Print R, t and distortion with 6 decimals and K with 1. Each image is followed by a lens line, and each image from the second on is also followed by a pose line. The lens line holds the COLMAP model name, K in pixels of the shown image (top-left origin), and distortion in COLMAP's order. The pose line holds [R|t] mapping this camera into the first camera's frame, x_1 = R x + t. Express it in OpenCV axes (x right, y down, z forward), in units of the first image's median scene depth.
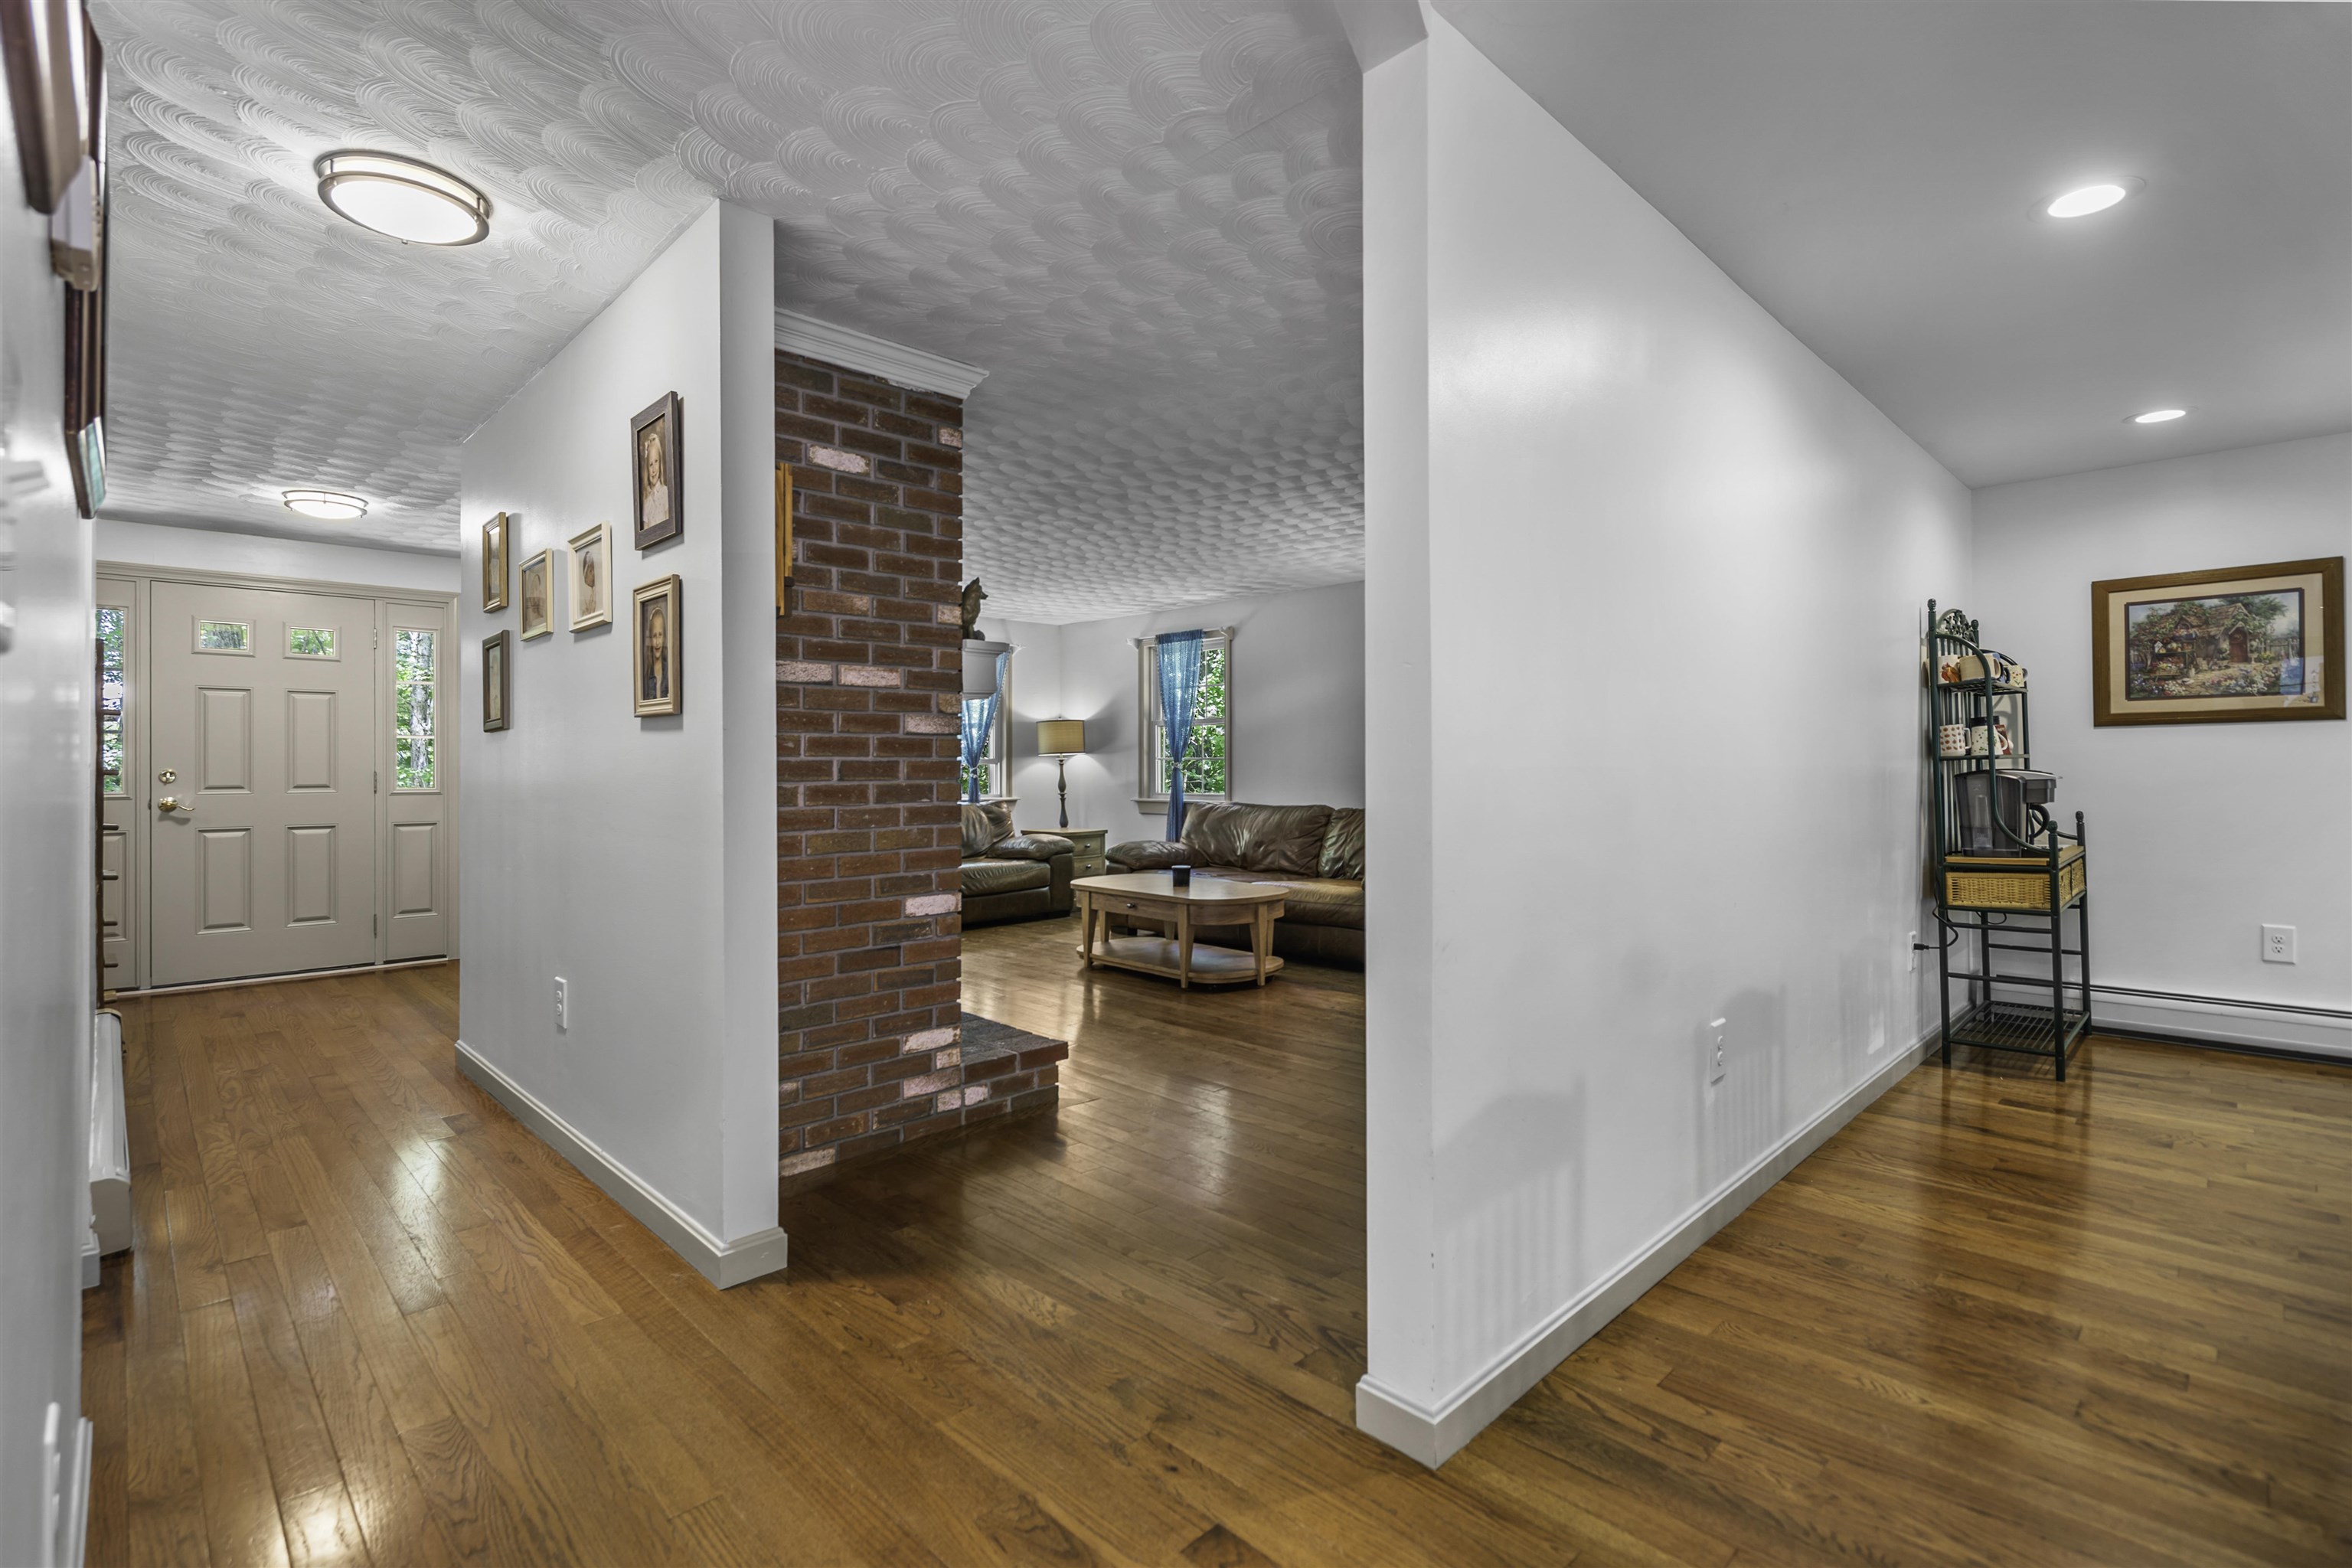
lens RADIAL K [[1091.3, 0, 1153.1], [0, 1091.3, 752.0], [0, 0, 1]] dist [-0.003460, 0.000769]
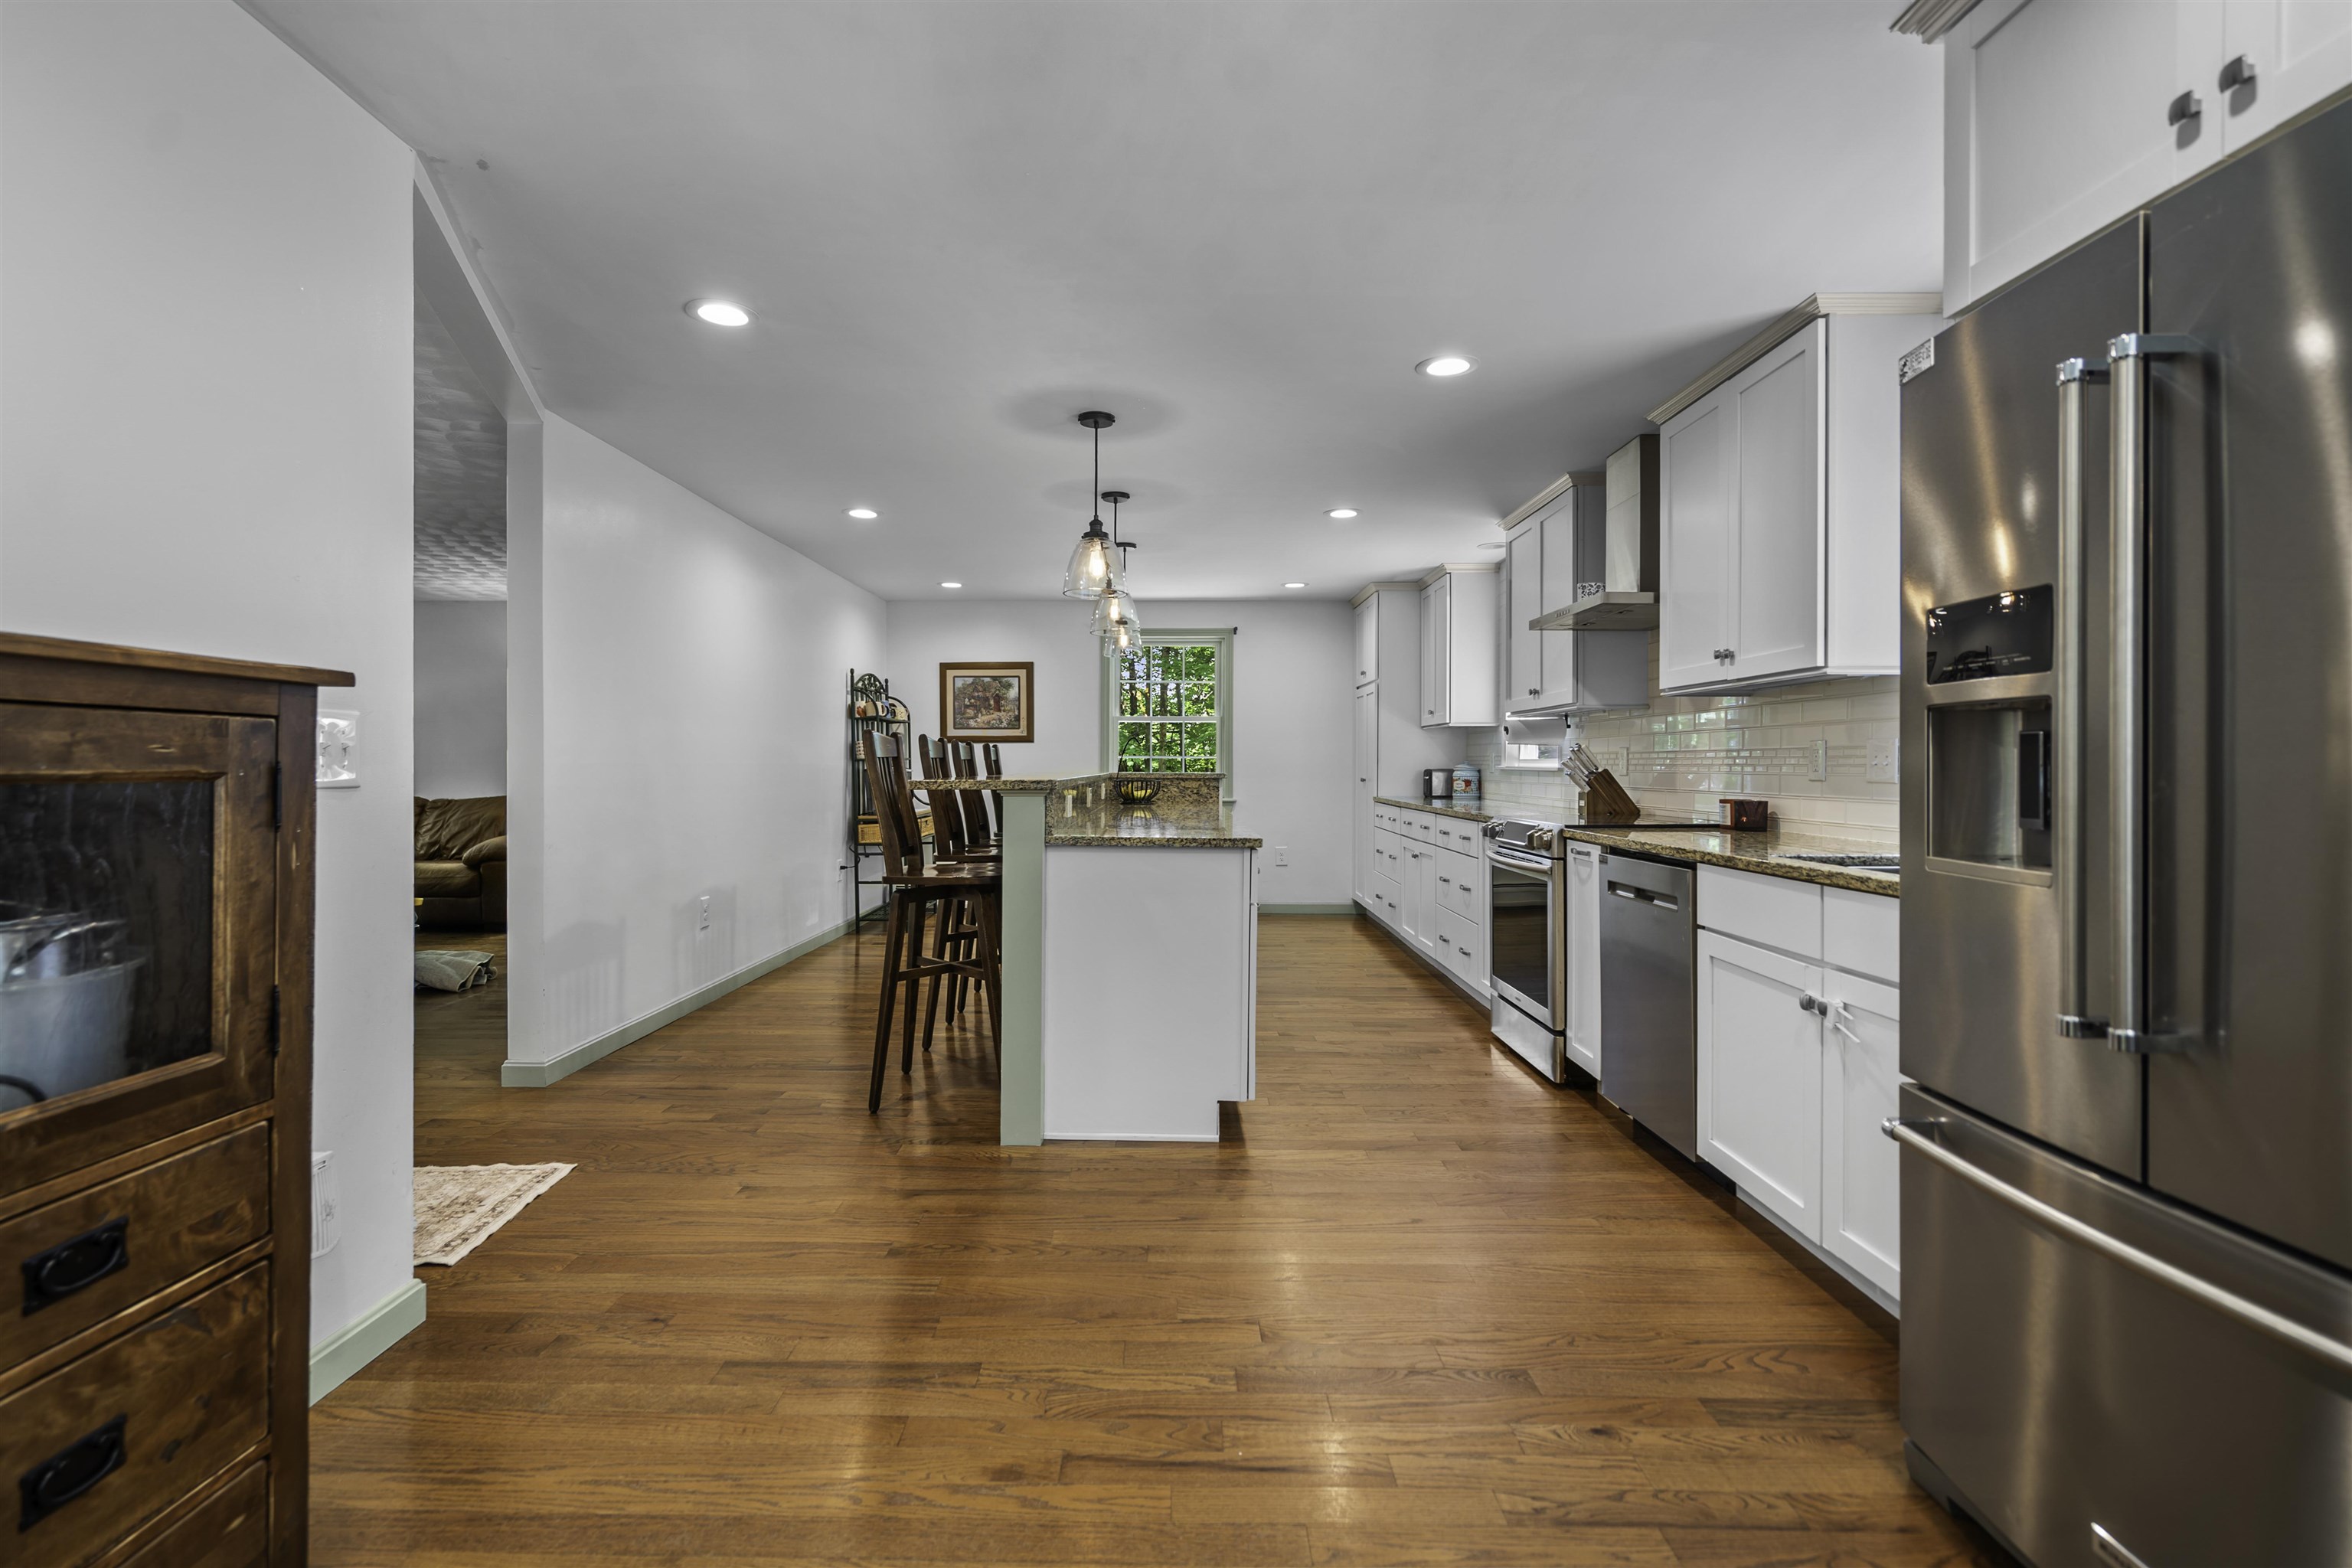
lens RADIAL K [[1091.7, 0, 1160.2], [0, 1091.7, 768.5], [0, 0, 1]] dist [-0.000085, 0.000724]
pose [[0.703748, 0.003255, 0.710442, -0.154146], [-0.012711, 0.999887, 0.008011, -0.000409], [-0.710336, -0.014668, 0.703710, -0.504499]]
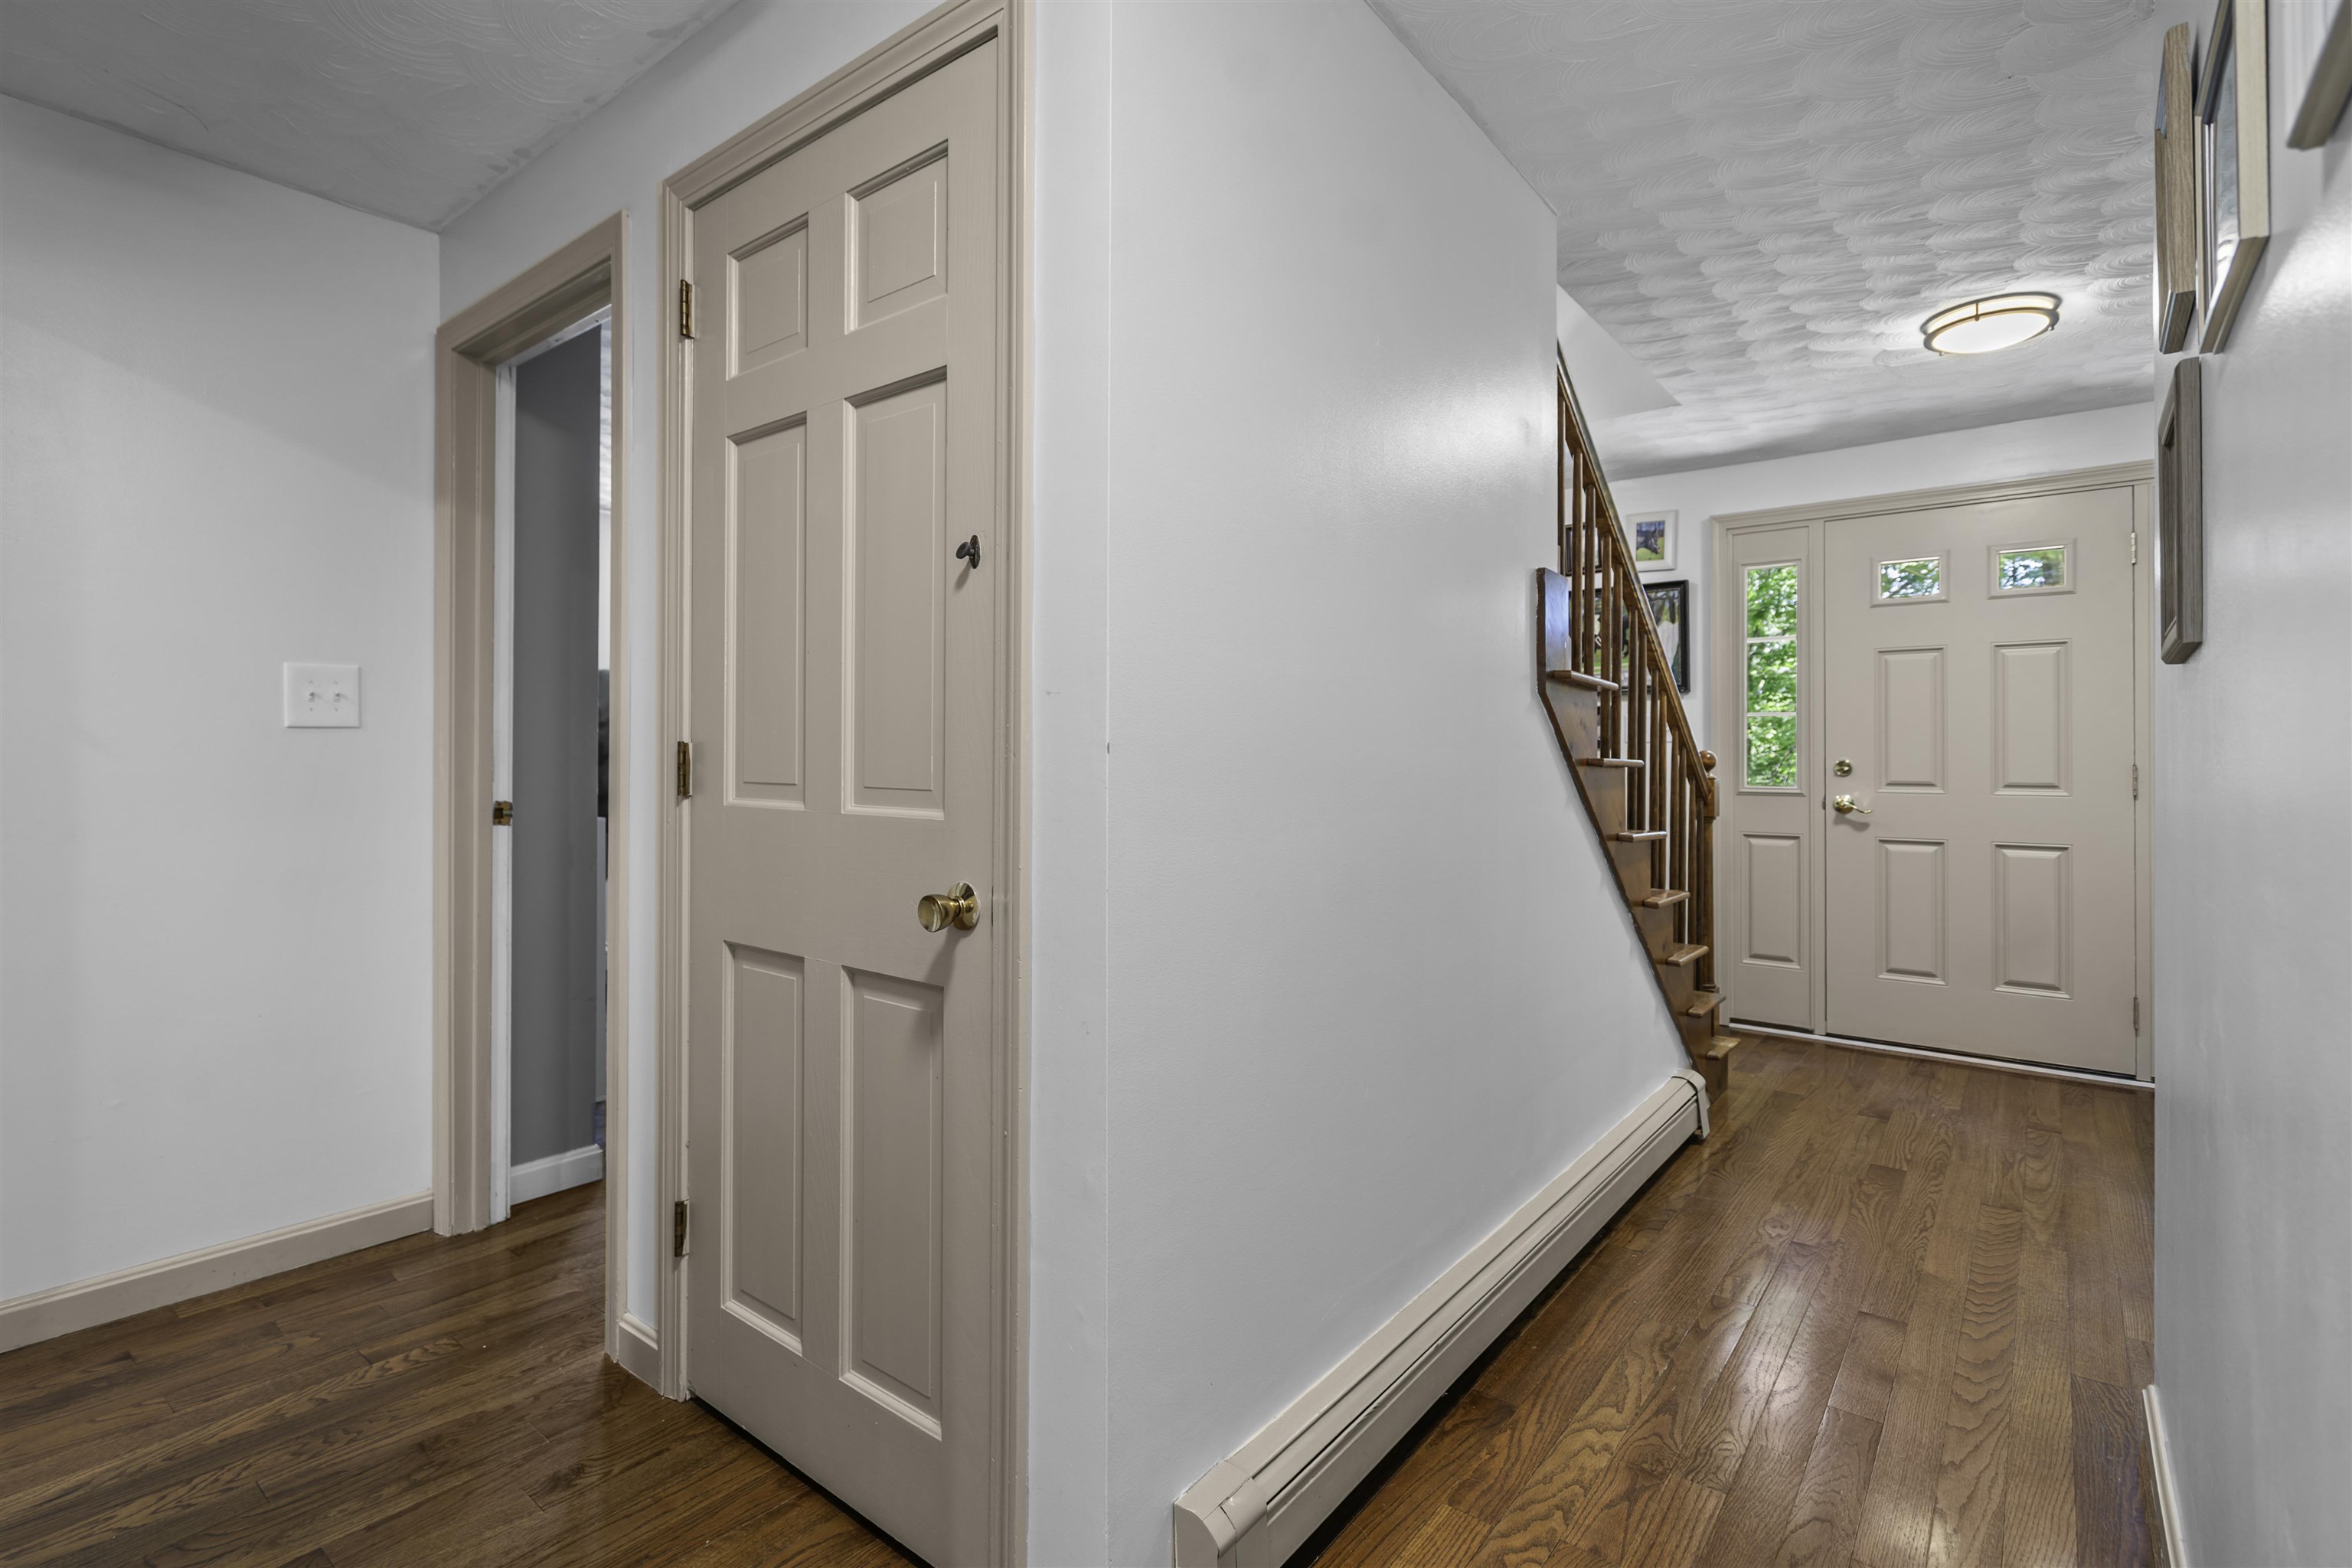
lens RADIAL K [[1091.3, 0, 1153.1], [0, 1091.3, 752.0], [0, 0, 1]] dist [-0.003460, 0.000769]
pose [[0.119100, -0.003220, -0.992877, -0.214518], [0.012321, 0.999923, -0.001765, 0.006820], [0.992806, -0.012023, 0.119130, 0.472275]]
